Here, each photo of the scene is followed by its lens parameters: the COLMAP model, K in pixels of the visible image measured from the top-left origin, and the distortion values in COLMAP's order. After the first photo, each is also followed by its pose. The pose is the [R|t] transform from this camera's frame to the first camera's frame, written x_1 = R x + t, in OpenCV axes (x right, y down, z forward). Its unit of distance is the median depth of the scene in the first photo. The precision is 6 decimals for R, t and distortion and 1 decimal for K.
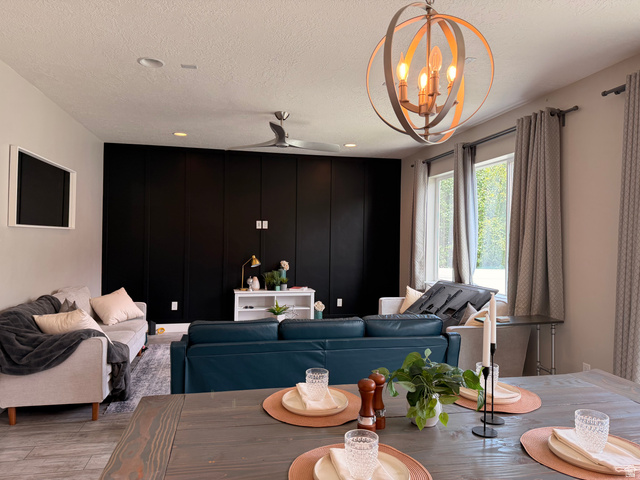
lens RADIAL K [[443.1, 0, 320.0], [0, 443.1, 240.0], [0, 0, 1]] dist [0.086336, -0.119447]
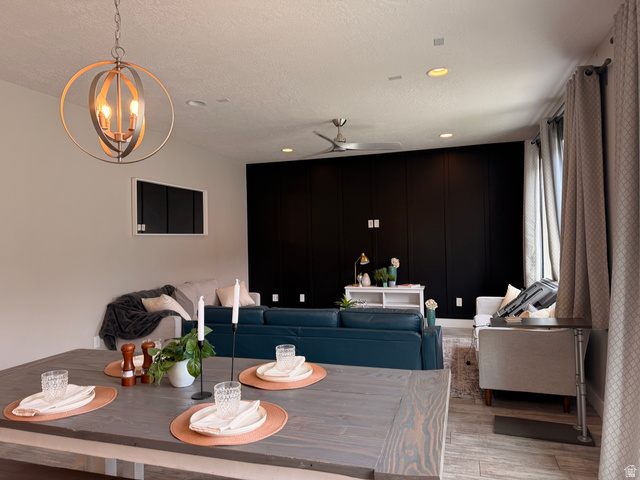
lens RADIAL K [[443.1, 0, 320.0], [0, 443.1, 240.0], [0, 0, 1]] dist [0.086336, -0.119447]
pose [[0.874009, -0.032818, -0.484800, 0.345129], [0.033166, 0.999419, -0.007862, 0.009889], [0.484777, -0.009207, 0.874590, 0.033191]]
